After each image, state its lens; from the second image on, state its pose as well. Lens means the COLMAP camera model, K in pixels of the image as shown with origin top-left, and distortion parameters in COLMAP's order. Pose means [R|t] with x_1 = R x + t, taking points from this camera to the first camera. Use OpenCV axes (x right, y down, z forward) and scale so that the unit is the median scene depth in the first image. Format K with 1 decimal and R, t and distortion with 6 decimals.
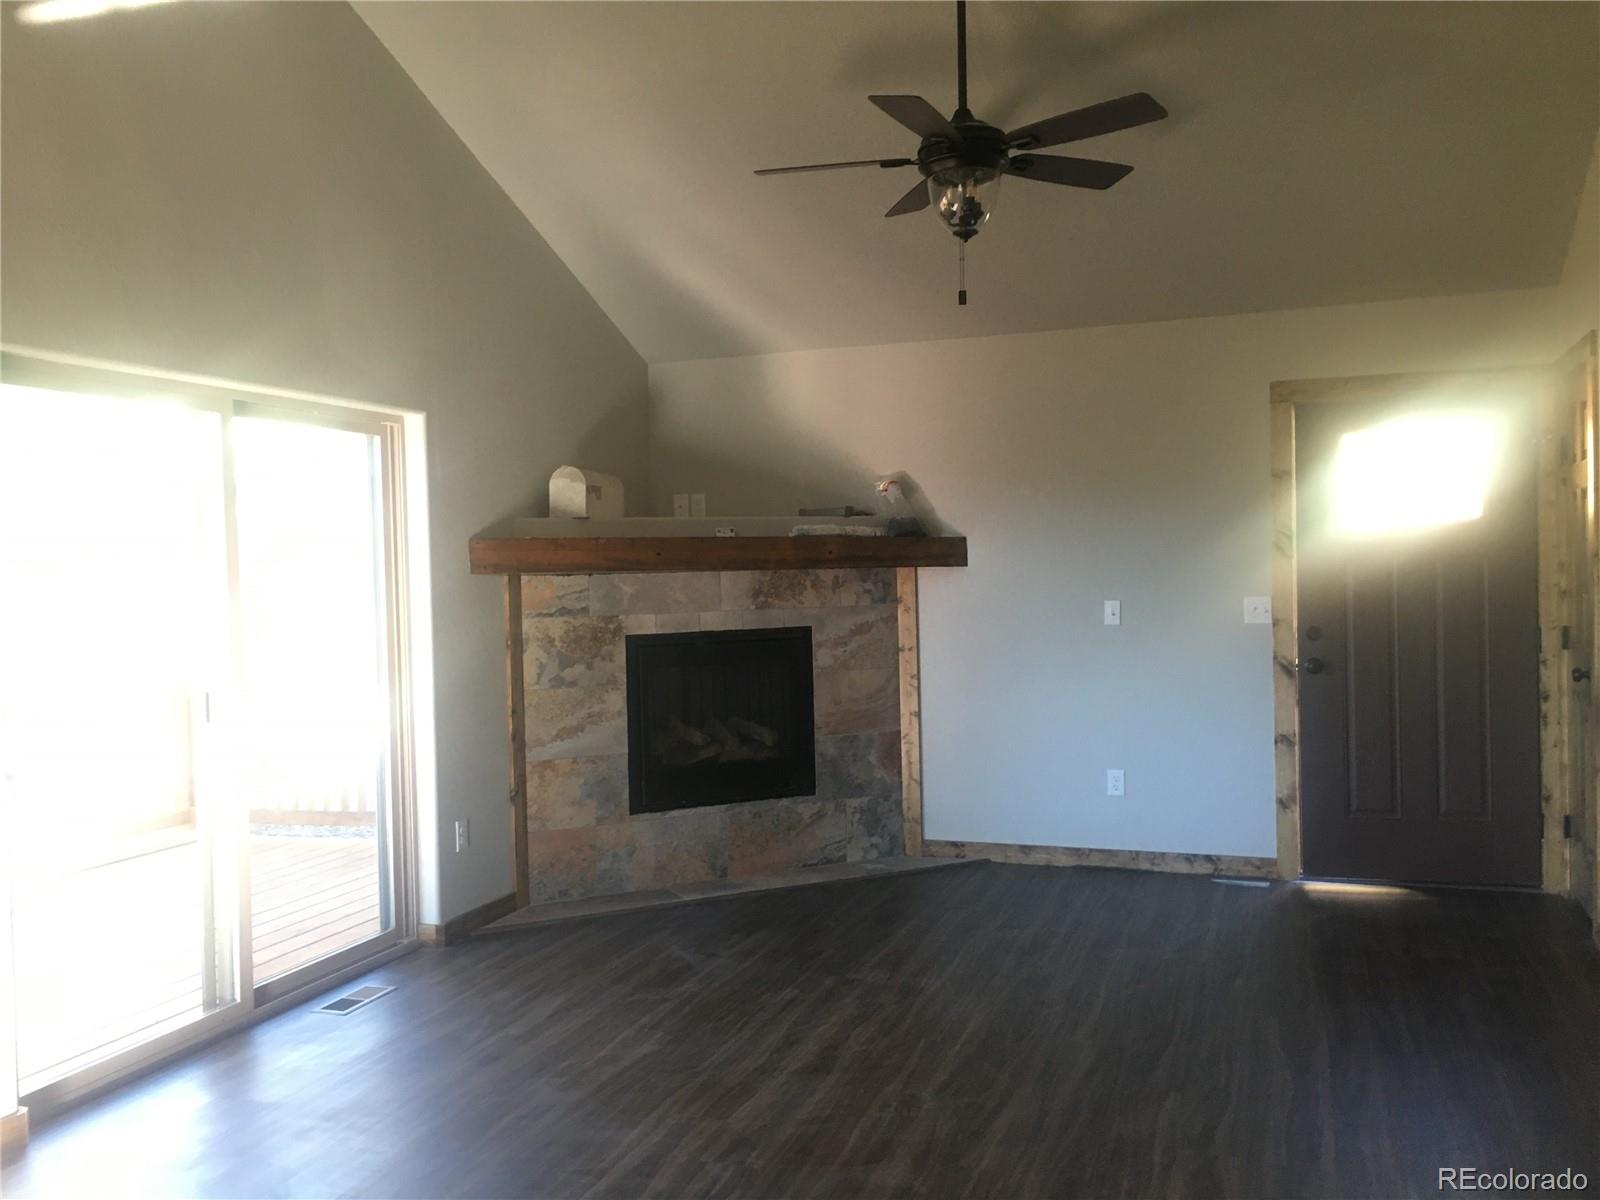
lens RADIAL K [[1385.7, 0, 799.5], [0, 1385.7, 598.8], [0, 0, 1]] dist [0.056418, -0.017696]
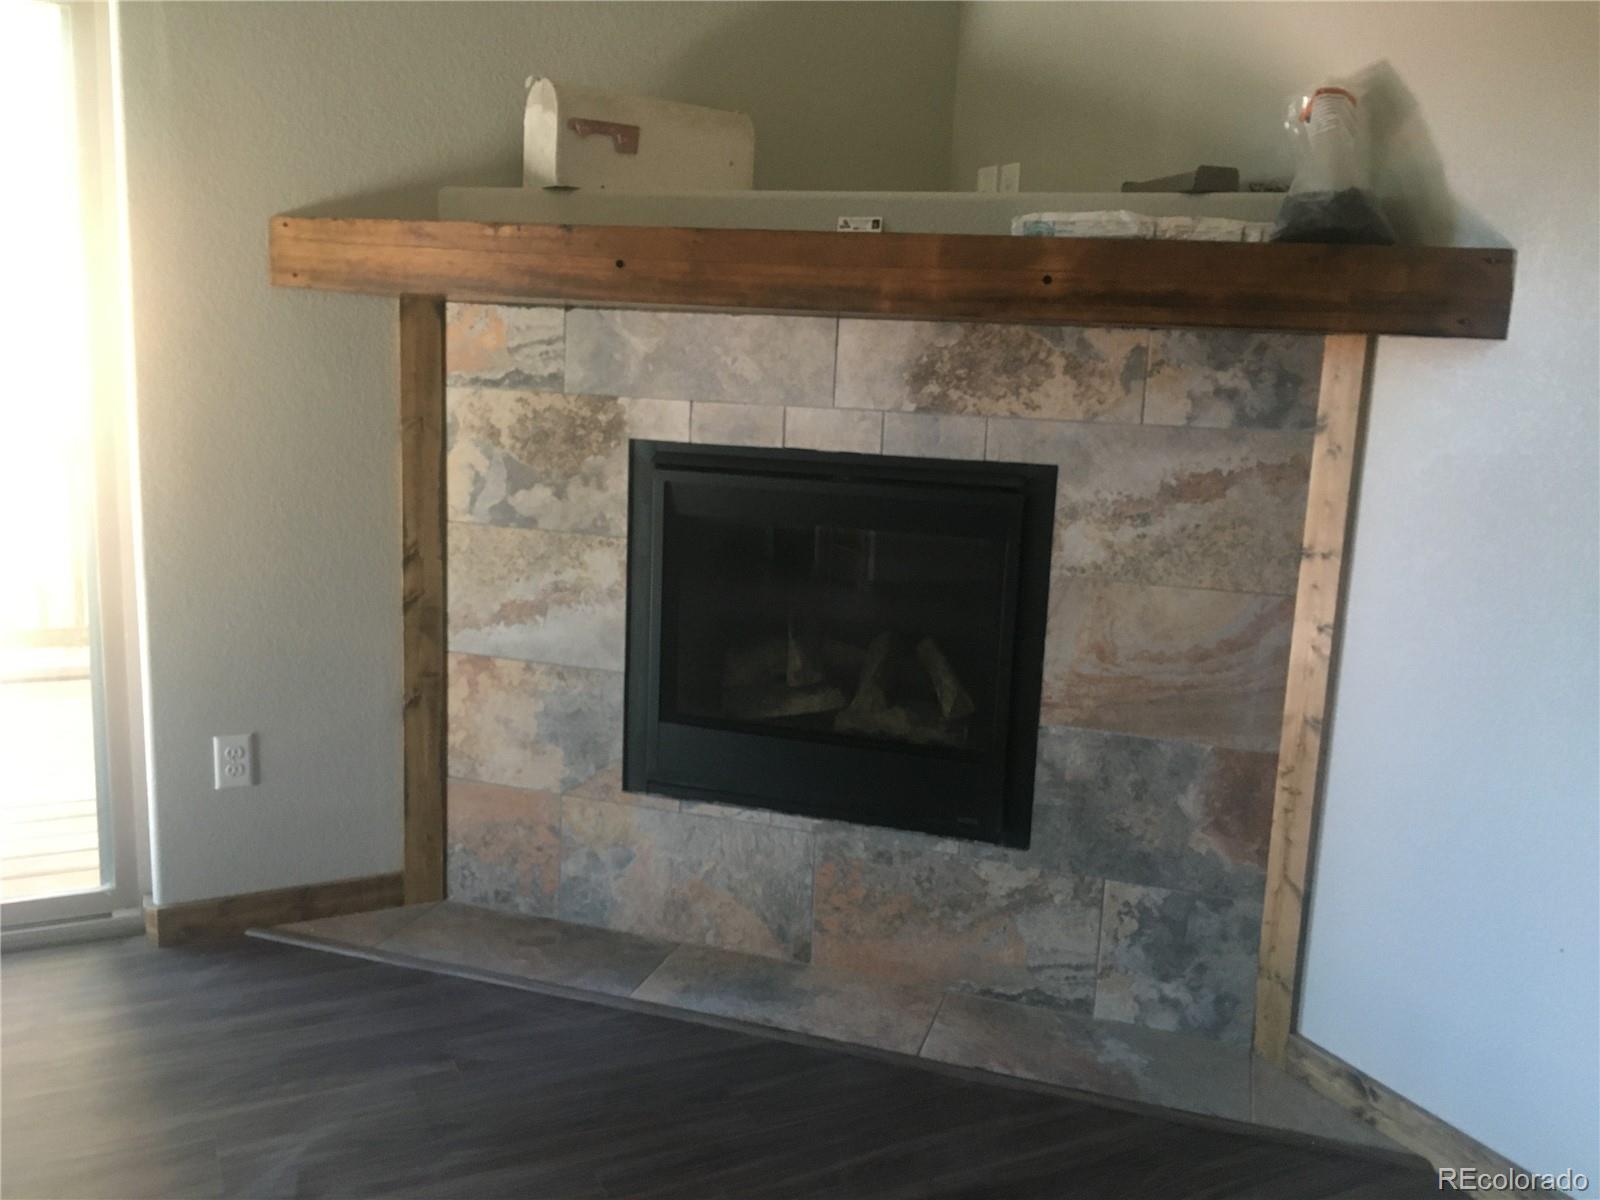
lens RADIAL K [[1385.7, 0, 800.7], [0, 1385.7, 602.6], [0, 0, 1]] dist [0.056418, -0.017696]
pose [[0.715599, 0.180318, -0.674835, 0.247976], [-0.075035, 0.980359, 0.182388, -0.010563], [0.694469, -0.079880, 0.715075, 0.655186]]
